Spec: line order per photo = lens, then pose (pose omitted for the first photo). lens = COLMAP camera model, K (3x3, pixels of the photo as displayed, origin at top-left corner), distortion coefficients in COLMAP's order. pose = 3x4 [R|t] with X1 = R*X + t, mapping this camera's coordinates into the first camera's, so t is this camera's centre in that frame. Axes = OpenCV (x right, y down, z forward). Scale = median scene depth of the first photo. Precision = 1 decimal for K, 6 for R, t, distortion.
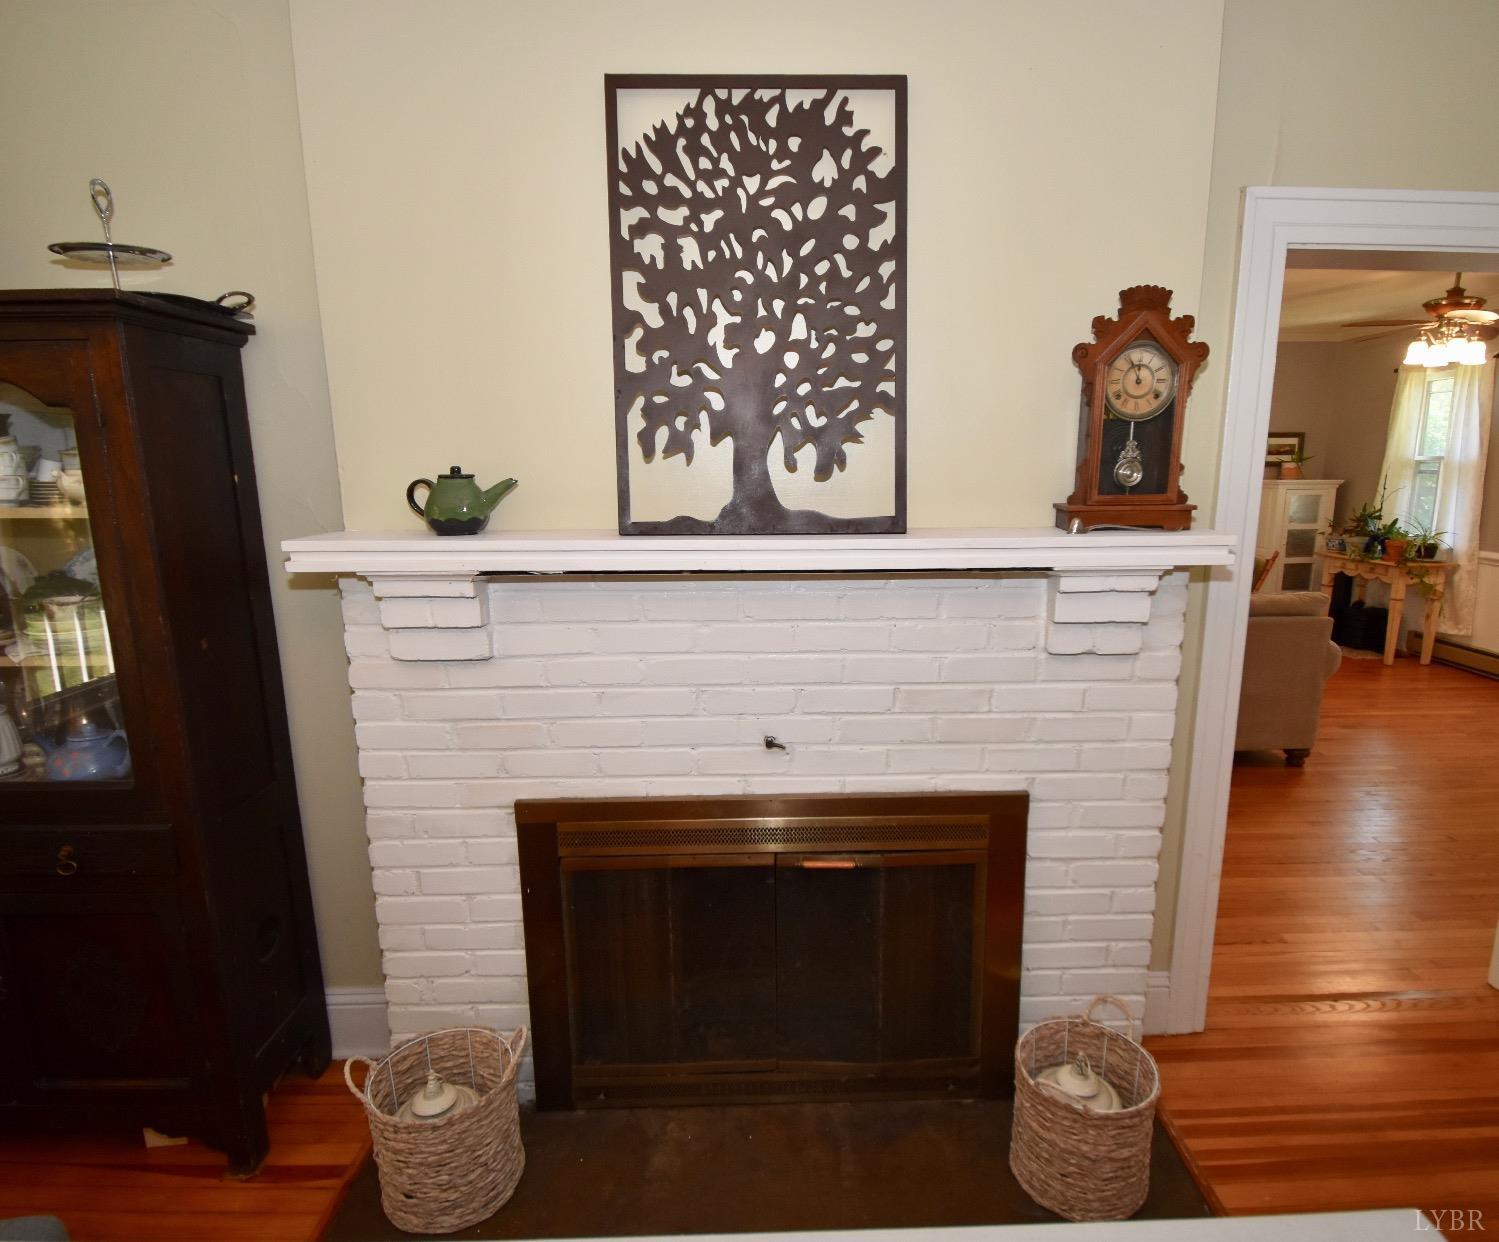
lens RADIAL K [[791.0, 0, 752.4], [0, 791.0, 659.8], [0, 0, 1]] dist [0.047796, -0.045880]
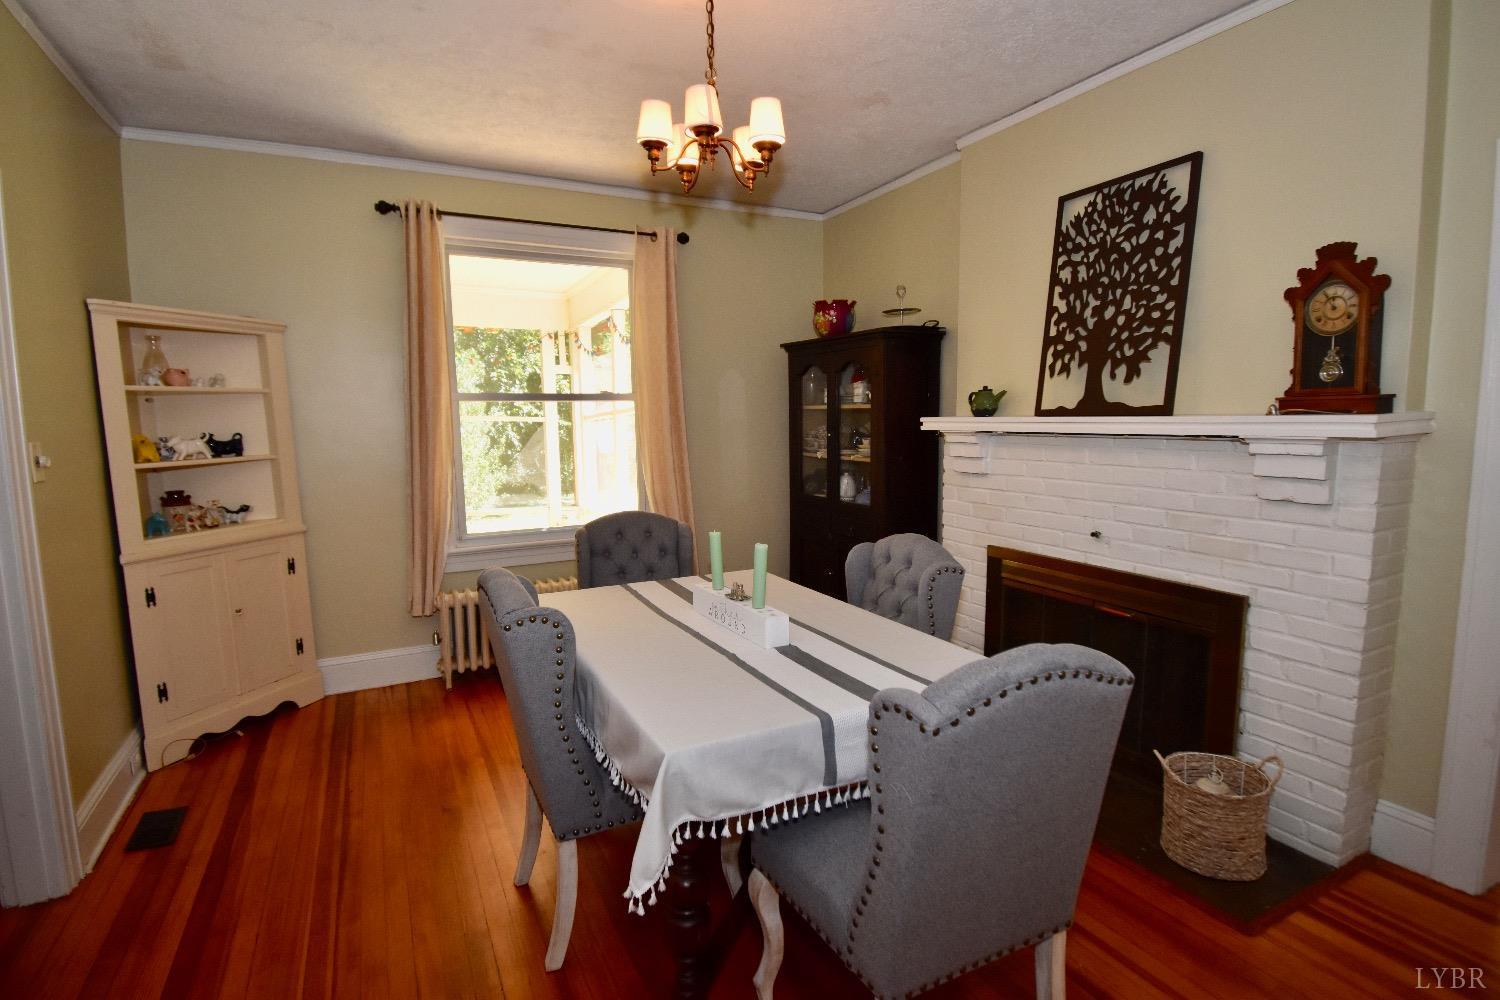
lens RADIAL K [[759.0, 0, 750.0], [0, 759.0, 500.0], [0, 0, 1]] dist [-0.001531, -0.000368]
pose [[0.413871, 0.101736, -0.904633, 1.311836], [-0.172808, 0.984447, 0.031652, 0.118208], [0.893783, 0.143228, 0.425015, -0.433107]]
